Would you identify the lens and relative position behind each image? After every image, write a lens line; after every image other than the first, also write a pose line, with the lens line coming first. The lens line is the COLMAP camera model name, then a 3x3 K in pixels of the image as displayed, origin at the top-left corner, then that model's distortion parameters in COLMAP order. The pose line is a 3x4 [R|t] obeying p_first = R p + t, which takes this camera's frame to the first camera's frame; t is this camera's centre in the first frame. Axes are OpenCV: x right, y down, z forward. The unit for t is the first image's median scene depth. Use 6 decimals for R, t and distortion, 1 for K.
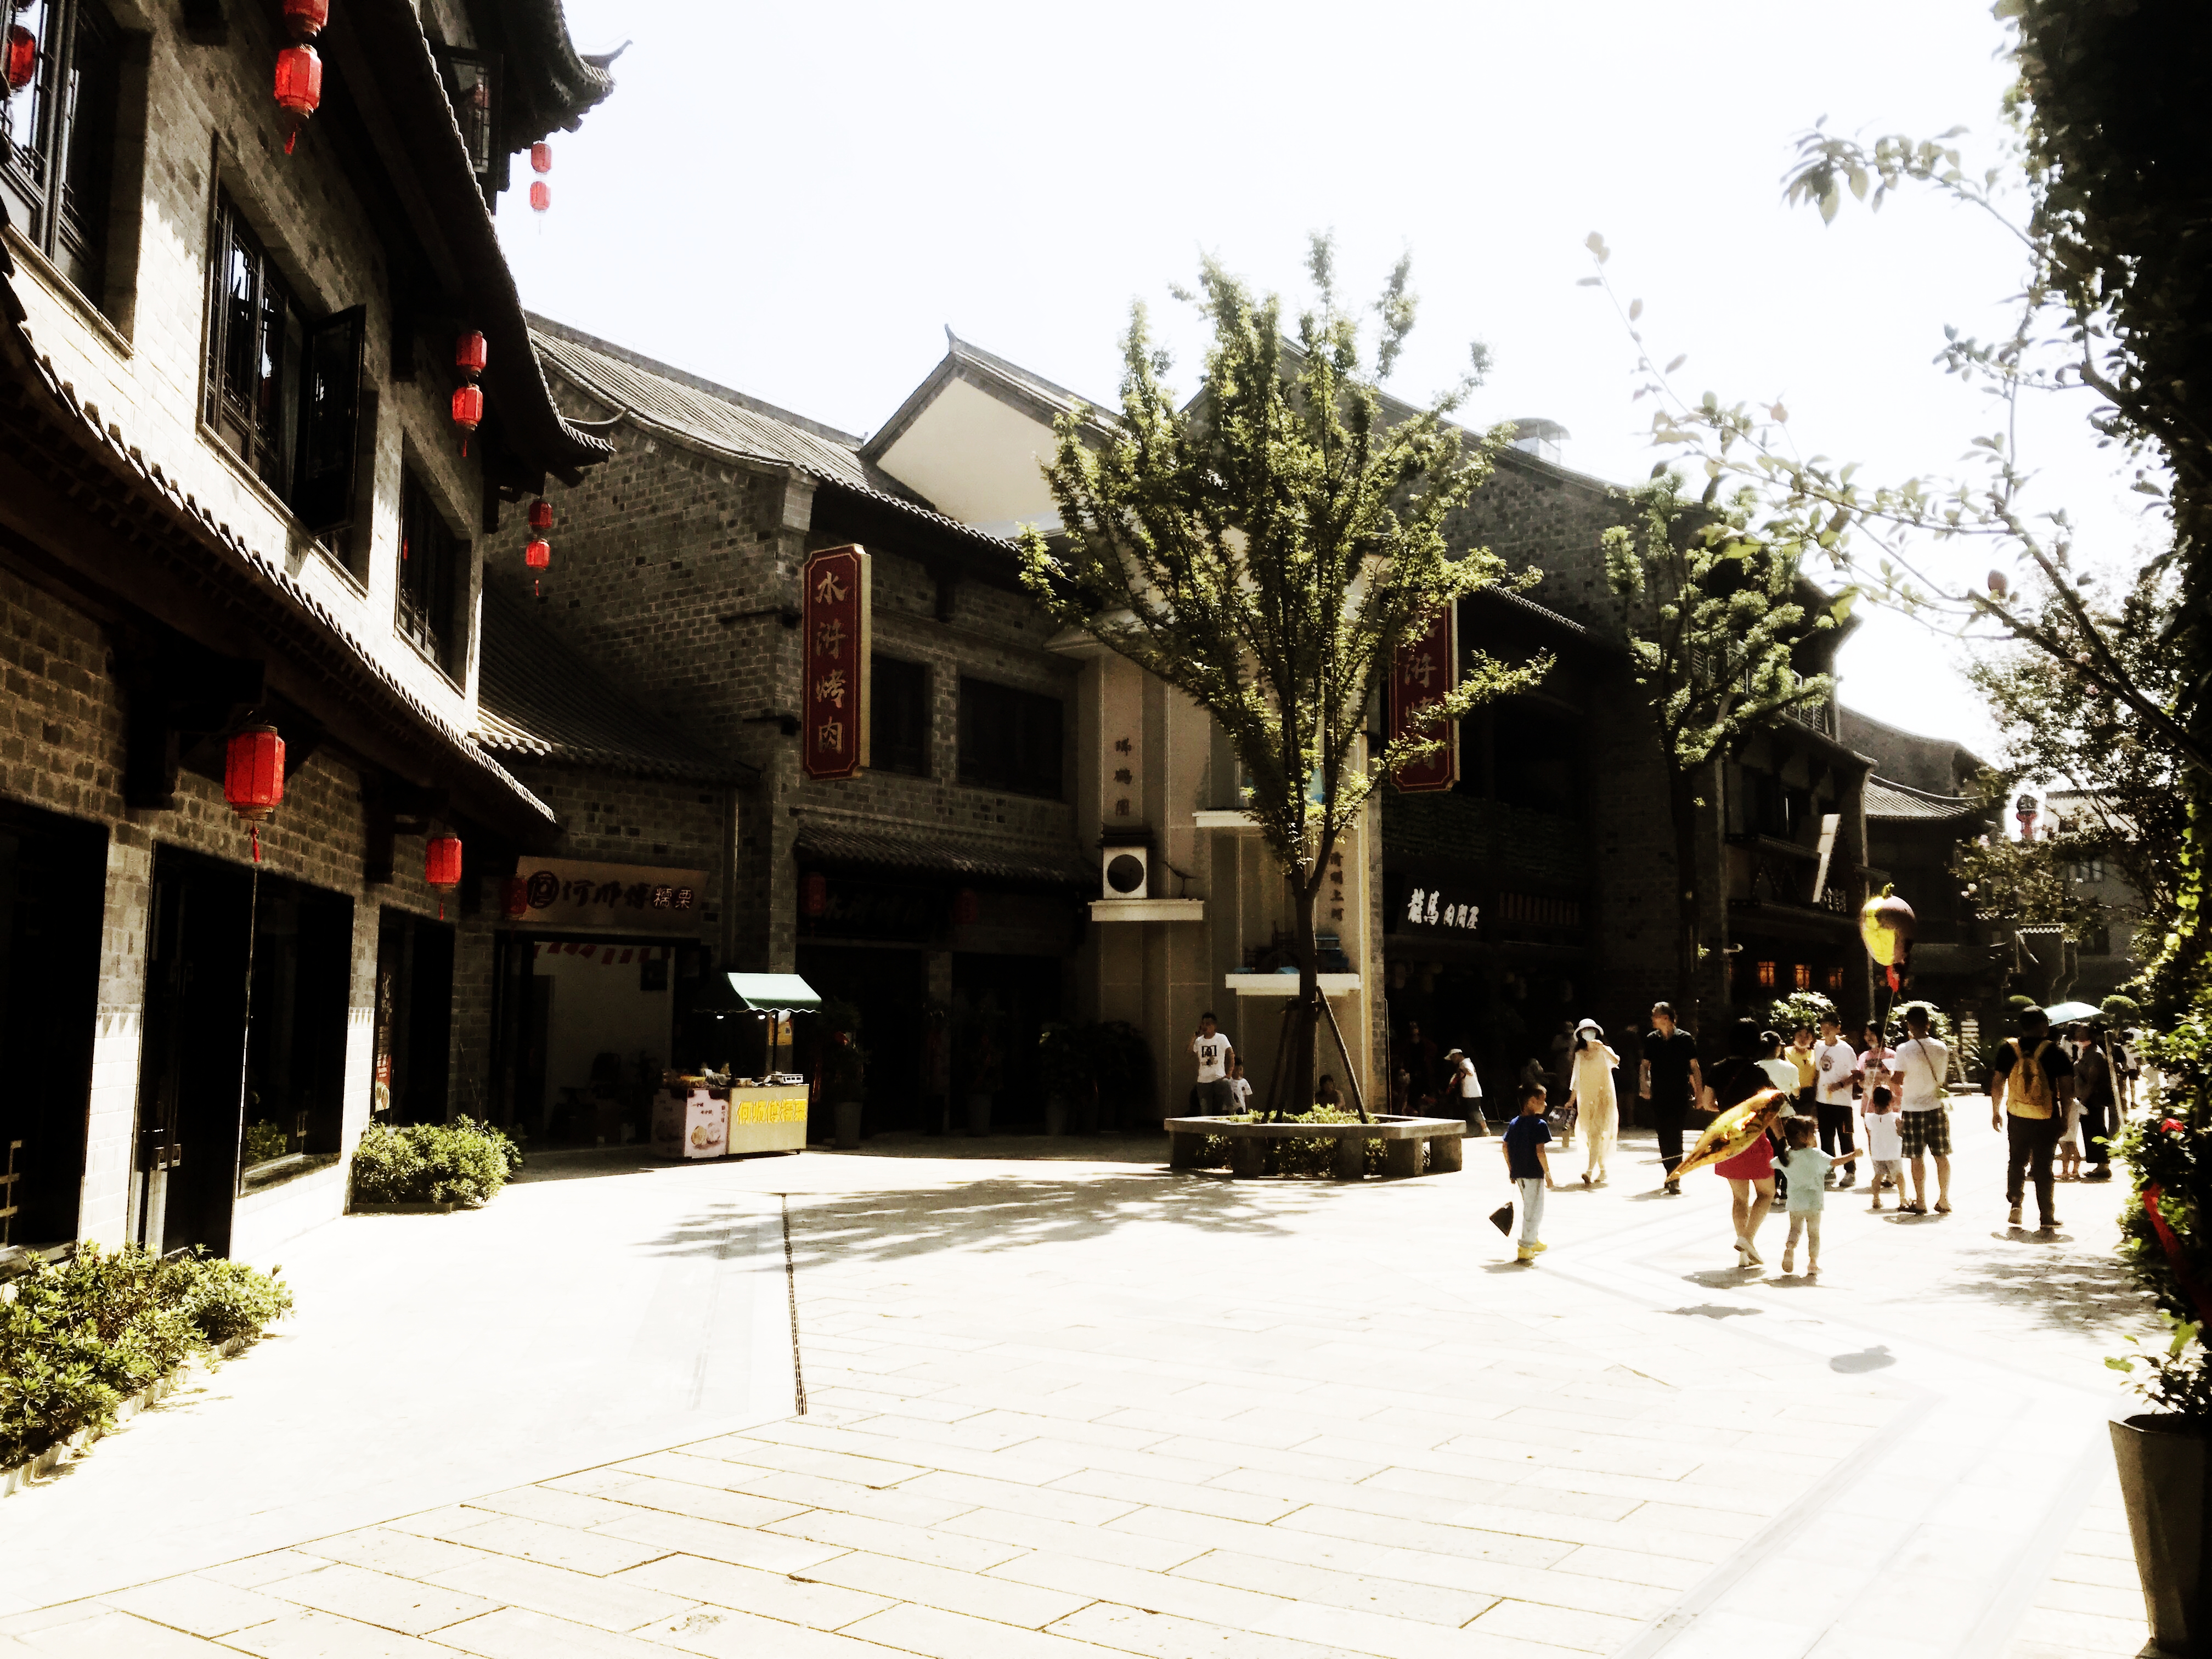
lens RADIAL K [[1811.2, 0, 1098.7], [0, 1811.2, 836.2], [0, 0, 1]] dist [0.003810, -0.002974]
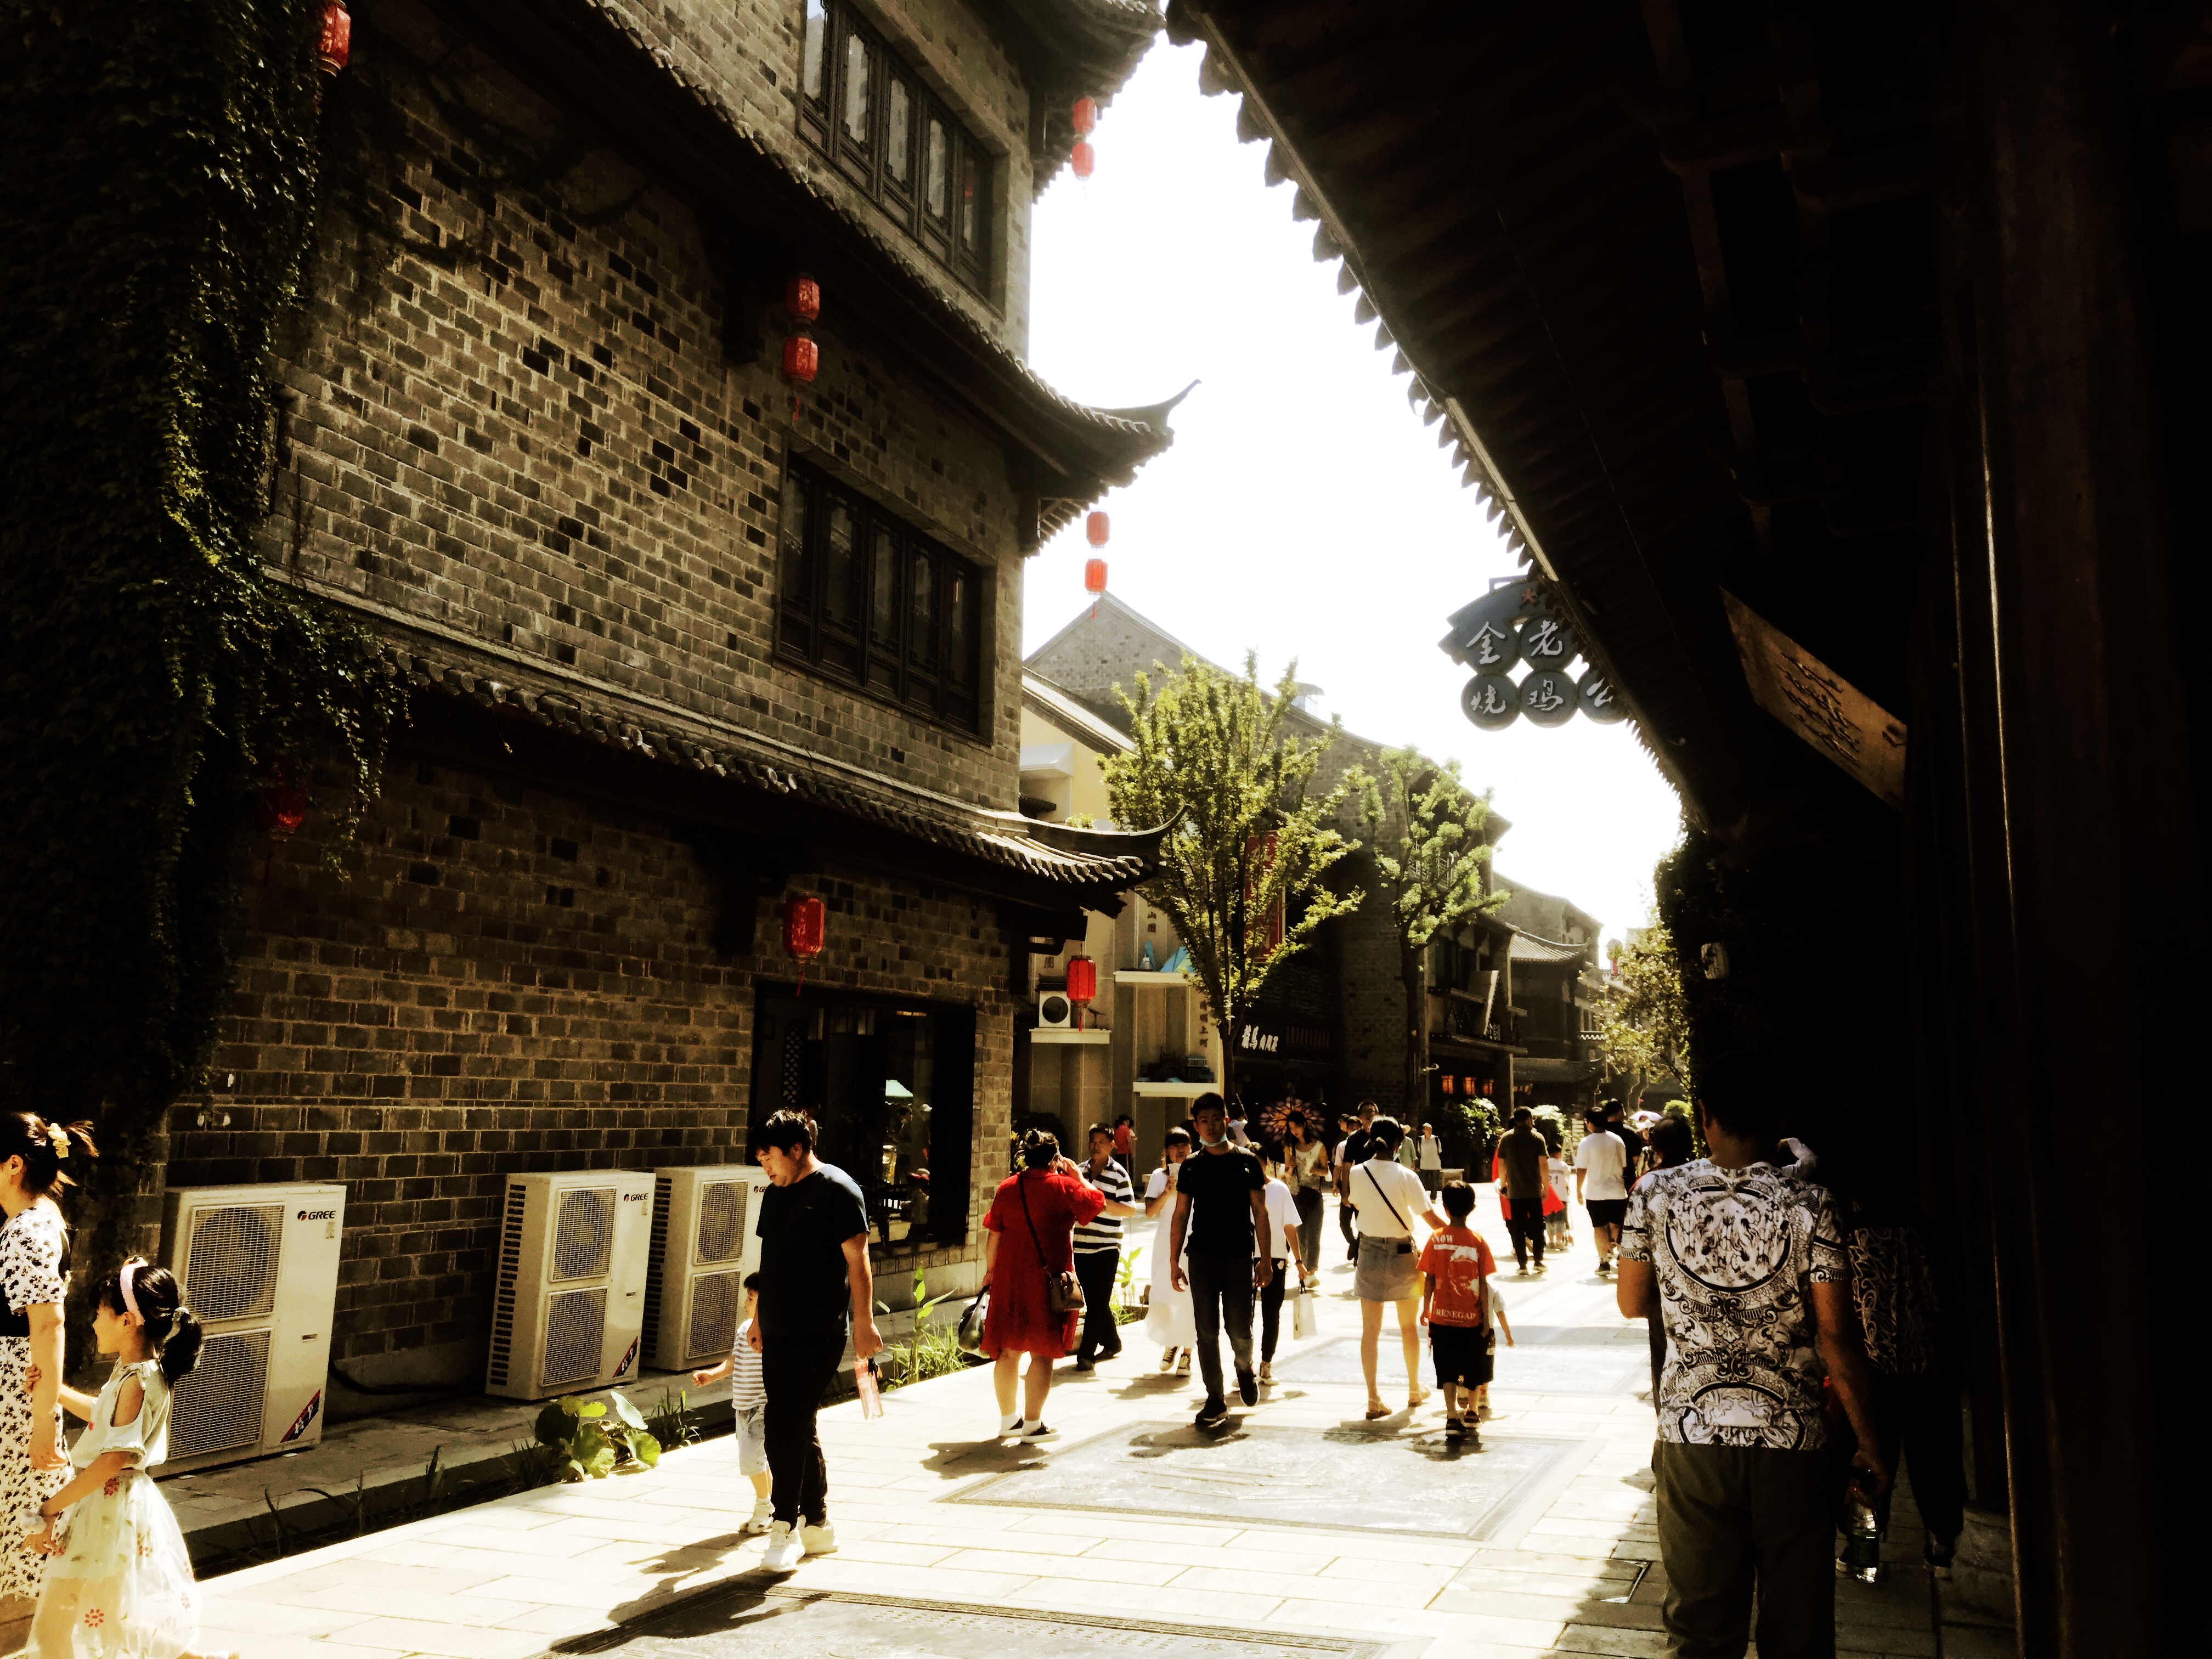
lens RADIAL K [[1811.2, 0, 1113.1], [0, 1811.2, 819.5], [0, 0, 1]] dist [0.003810, -0.002974]
pose [[0.977767, 0.047743, 0.204189, -0.230449], [-0.035937, 0.997482, -0.061147, -0.042289], [-0.206594, 0.052450, 0.977020, -0.417356]]
